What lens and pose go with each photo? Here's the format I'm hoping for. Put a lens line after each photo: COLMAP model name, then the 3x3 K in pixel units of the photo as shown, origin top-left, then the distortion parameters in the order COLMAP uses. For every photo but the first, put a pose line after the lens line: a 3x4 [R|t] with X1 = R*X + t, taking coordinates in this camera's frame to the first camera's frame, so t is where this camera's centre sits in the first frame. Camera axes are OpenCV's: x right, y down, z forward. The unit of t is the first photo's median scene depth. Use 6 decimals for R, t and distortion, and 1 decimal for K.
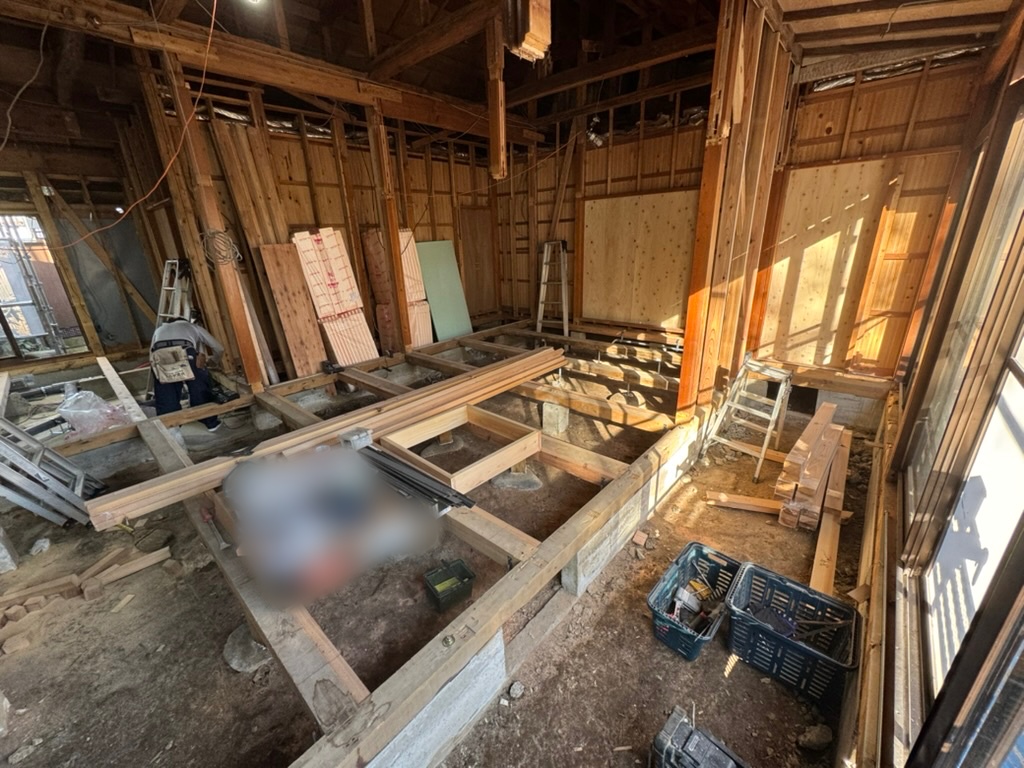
lens RADIAL K [[405.7, 0, 512.9], [0, 405.7, 383.2], [0, 0, 1]] dist [-0.000123, -0.000558]
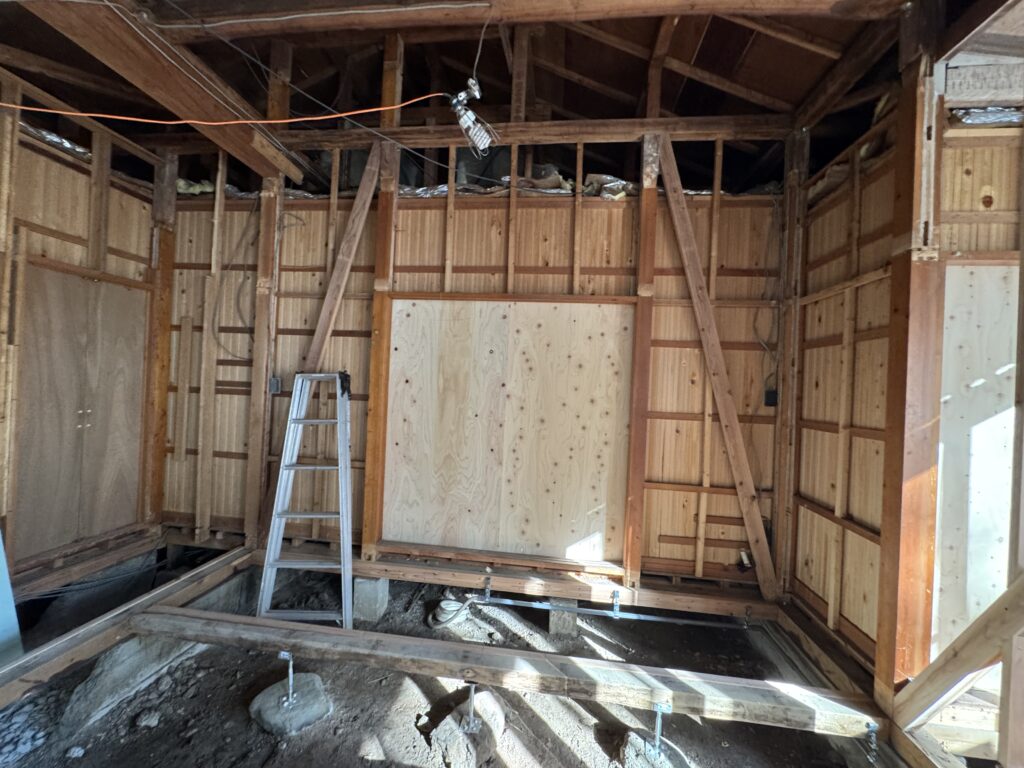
lens RADIAL K [[405.7, 0, 510.2], [0, 405.7, 383.5], [0, 0, 1]] dist [-0.000123, -0.000558]
pose [[0.818116, 0.072556, 0.570457, 0.020272], [0.123611, 0.946631, -0.297676, -0.183872], [-0.561610, 0.314048, 0.765485, 0.555005]]
